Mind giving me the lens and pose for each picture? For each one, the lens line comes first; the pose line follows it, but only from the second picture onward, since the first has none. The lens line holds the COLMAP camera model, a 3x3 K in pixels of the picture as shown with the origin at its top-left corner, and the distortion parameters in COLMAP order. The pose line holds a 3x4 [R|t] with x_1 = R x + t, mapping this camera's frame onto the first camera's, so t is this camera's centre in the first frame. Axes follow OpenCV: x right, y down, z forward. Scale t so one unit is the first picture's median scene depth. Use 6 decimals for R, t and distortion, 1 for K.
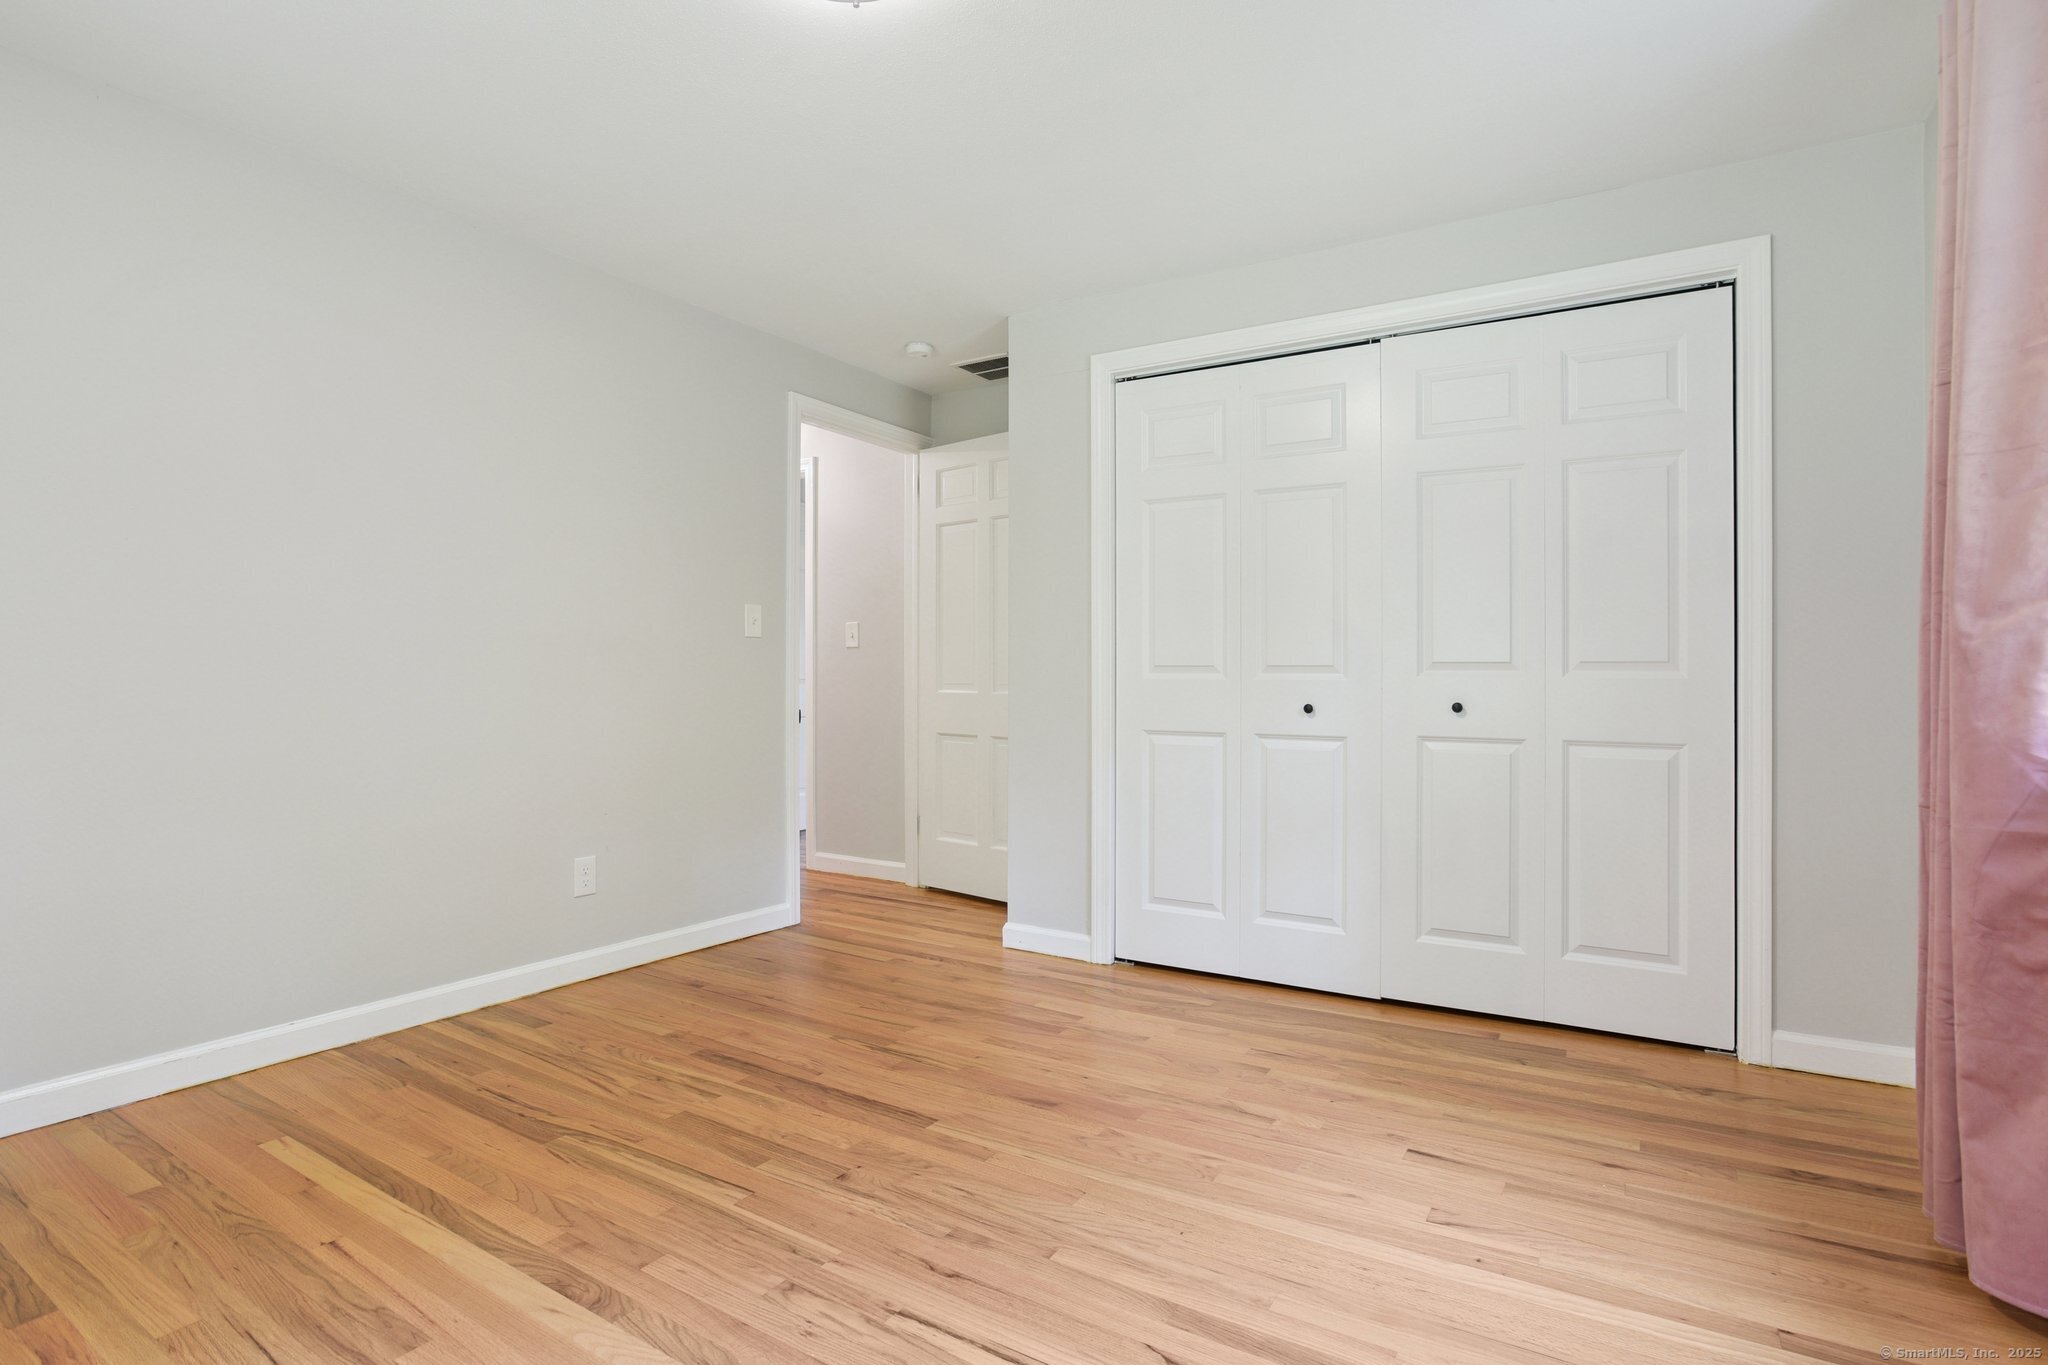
lens RADIAL K [[999.5, 0, 1032.4], [0, 999.5, 697.2], [0, 0, 1]] dist [-0.047989, 0.015233]
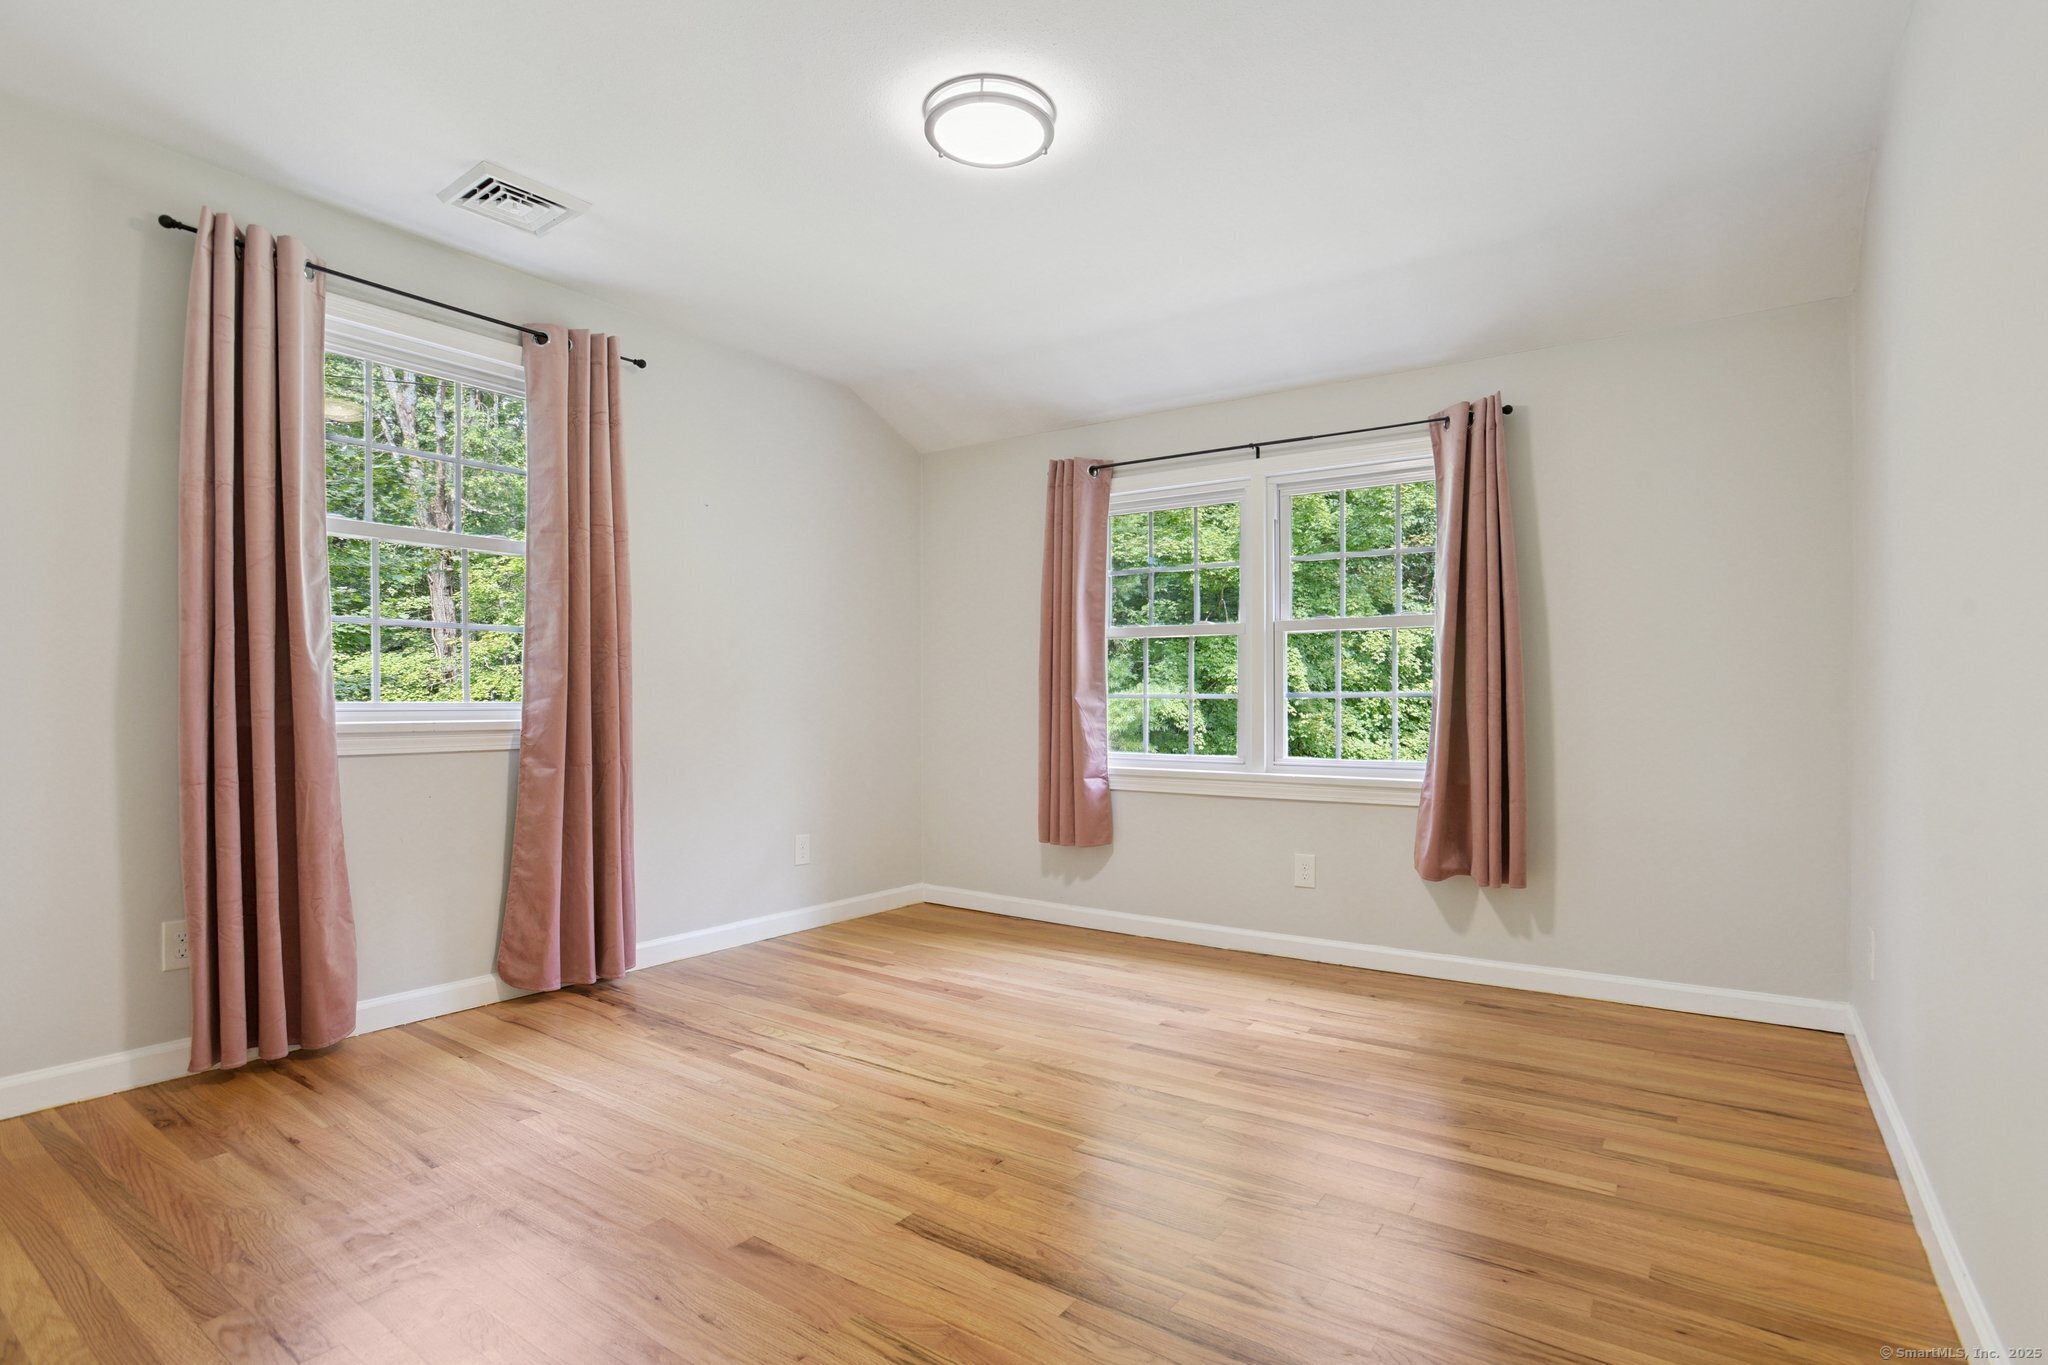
lens RADIAL K [[999.5, 0, 1032.4], [0, 999.5, 697.2], [0, 0, 1]] dist [-0.047989, 0.015233]
pose [[-0.998340, -0.002667, 0.057541, -0.292085], [-0.002126, 0.999953, 0.009458, -0.026011], [-0.057564, 0.009320, -0.998298, 2.072358]]
